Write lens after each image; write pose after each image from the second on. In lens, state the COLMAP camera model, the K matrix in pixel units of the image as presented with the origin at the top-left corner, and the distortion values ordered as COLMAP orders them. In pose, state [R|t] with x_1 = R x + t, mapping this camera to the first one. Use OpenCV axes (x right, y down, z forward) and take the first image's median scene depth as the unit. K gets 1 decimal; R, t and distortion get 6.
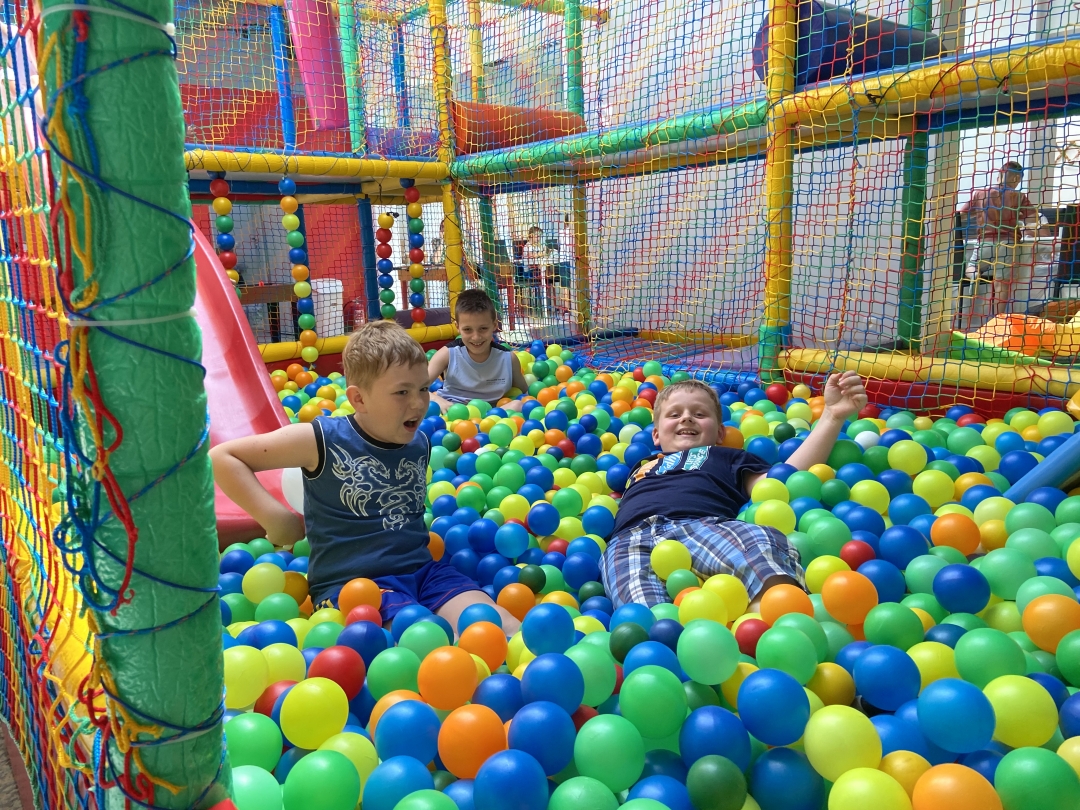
lens RADIAL K [[808.3, 0, 548.7], [0, 808.3, 407.4], [0, 0, 1]] dist [0.090601, -0.091657]
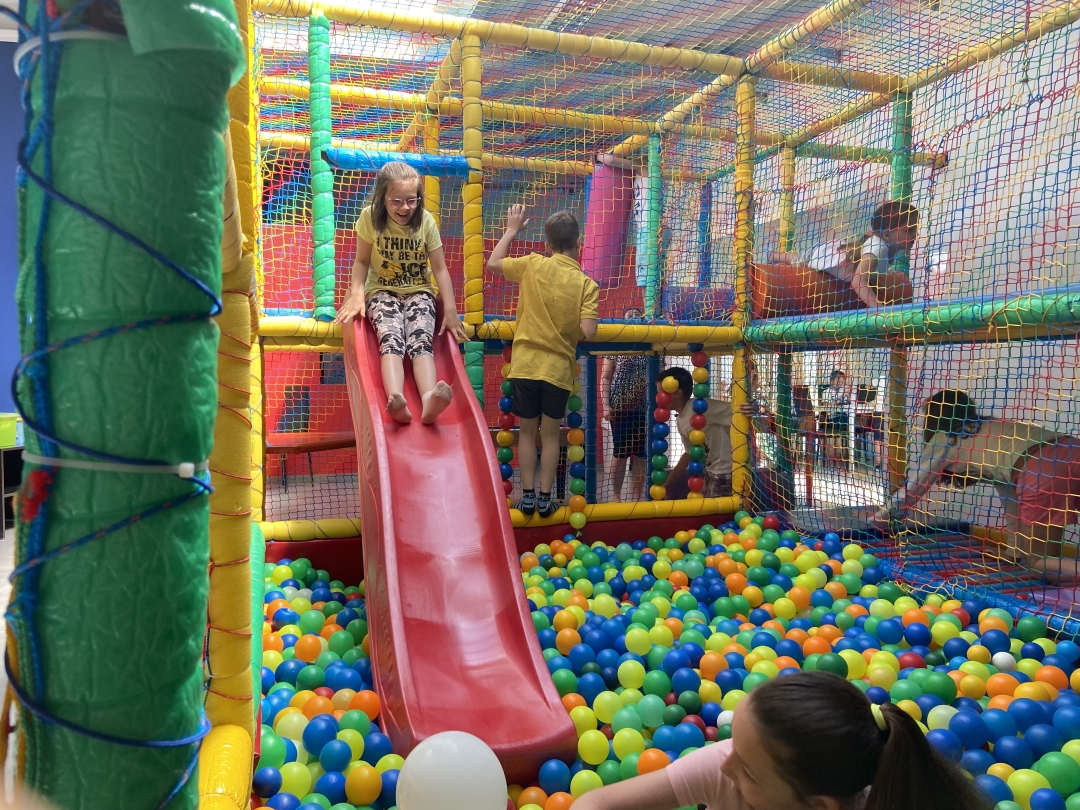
lens RADIAL K [[808.3, 0, 530.9], [0, 808.3, 404.2], [0, 0, 1]] dist [0.090601, -0.091657]
pose [[0.925304, 0.055097, -0.375201, 0.007635], [-0.110425, 0.985661, -0.127584, -0.068851], [0.362792, 0.159486, 0.918121, 0.072154]]
